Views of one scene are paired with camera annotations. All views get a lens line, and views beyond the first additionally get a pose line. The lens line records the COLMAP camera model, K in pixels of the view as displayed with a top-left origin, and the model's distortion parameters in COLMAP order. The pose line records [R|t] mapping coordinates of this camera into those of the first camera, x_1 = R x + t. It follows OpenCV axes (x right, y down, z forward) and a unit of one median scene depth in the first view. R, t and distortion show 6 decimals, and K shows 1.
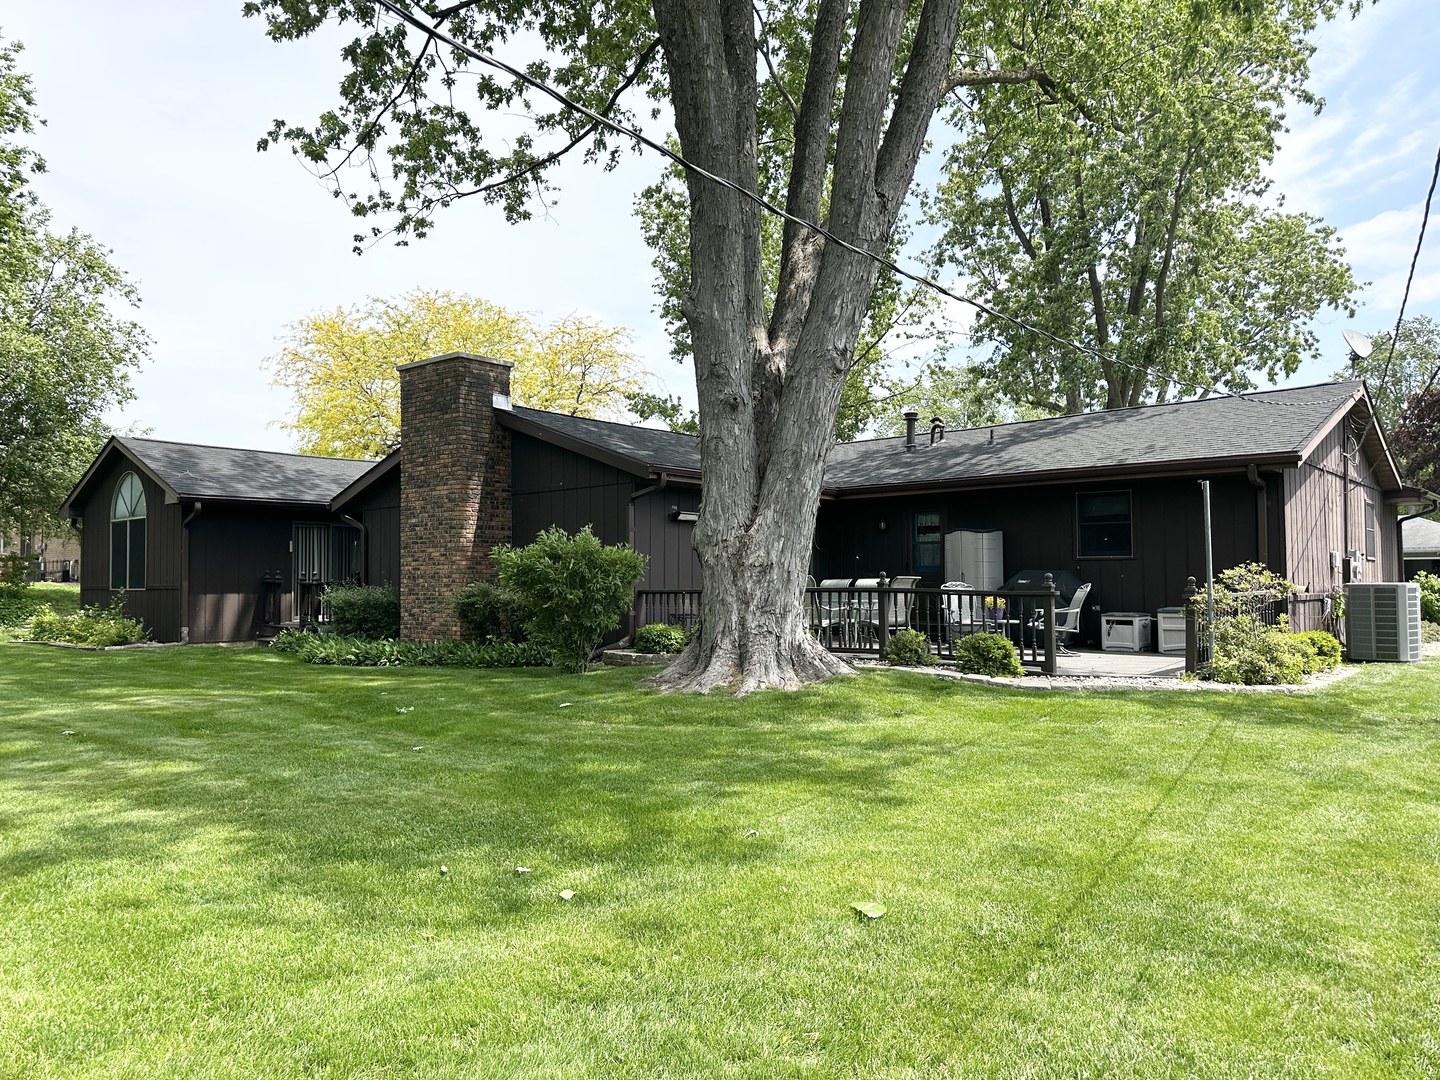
lens RADIAL K [[1017.1, 0, 720.0], [0, 1017.1, 540.0], [0, 0, 1]] dist [0.047849, -0.067072]
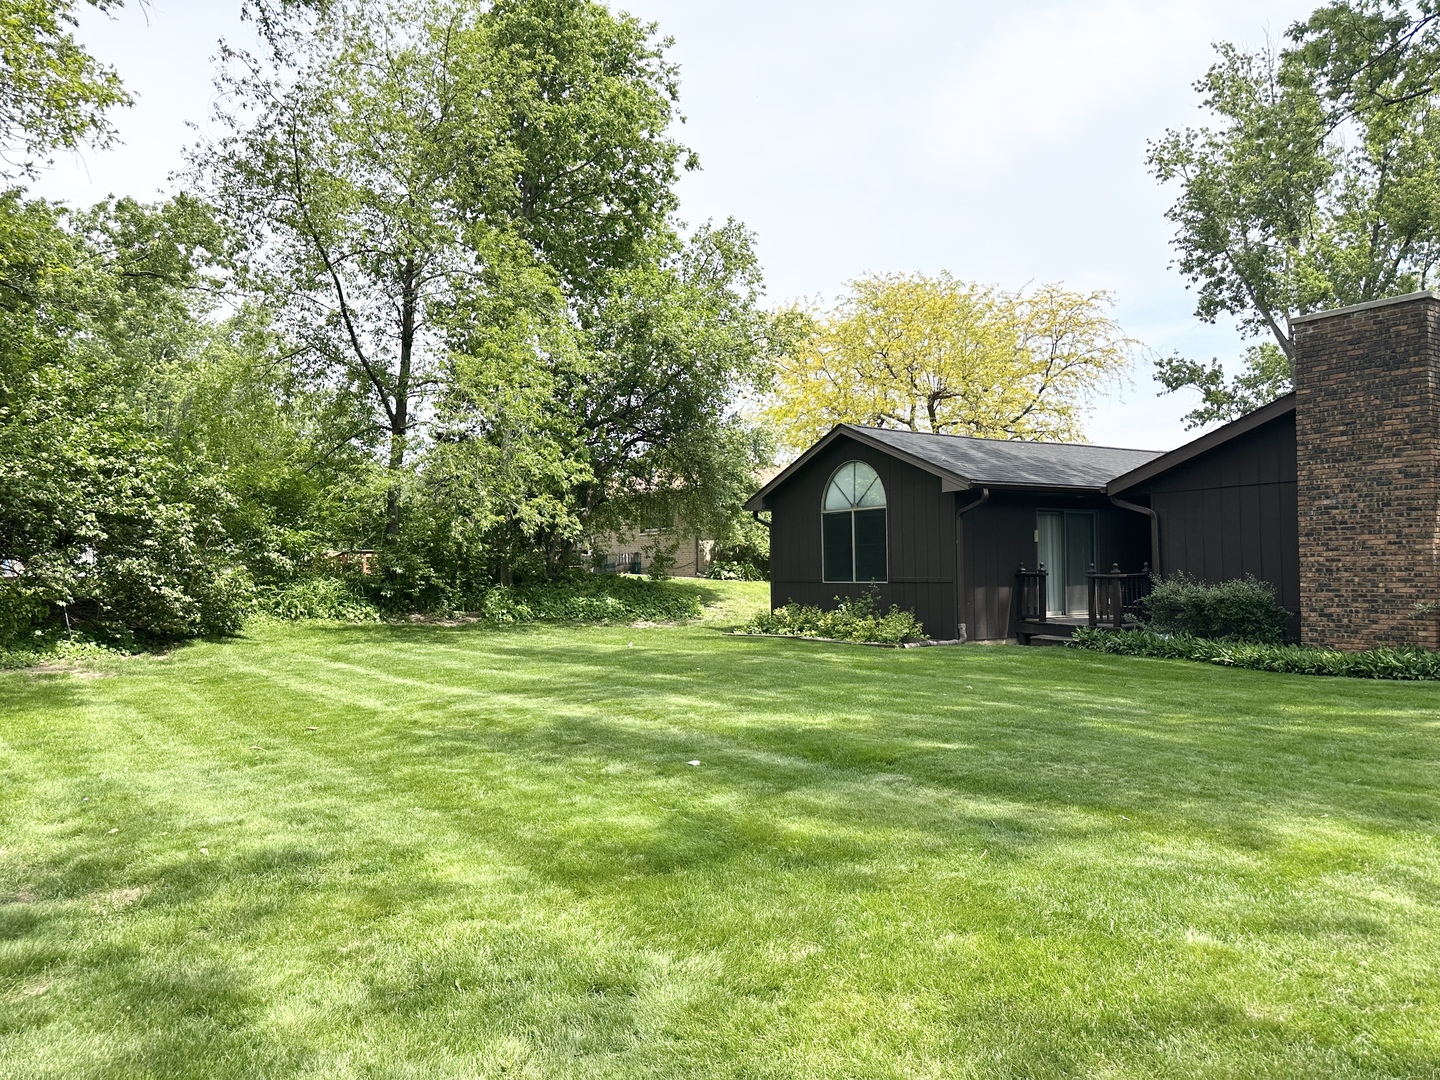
lens RADIAL K [[1017.1, 0, 720.0], [0, 1017.1, 540.0], [0, 0, 1]] dist [0.047849, -0.067072]
pose [[0.958111, -0.011684, -0.286157, -0.456352], [0.015652, 0.999810, 0.011583, -0.004615], [0.285968, -0.015577, 0.958113, 0.050375]]
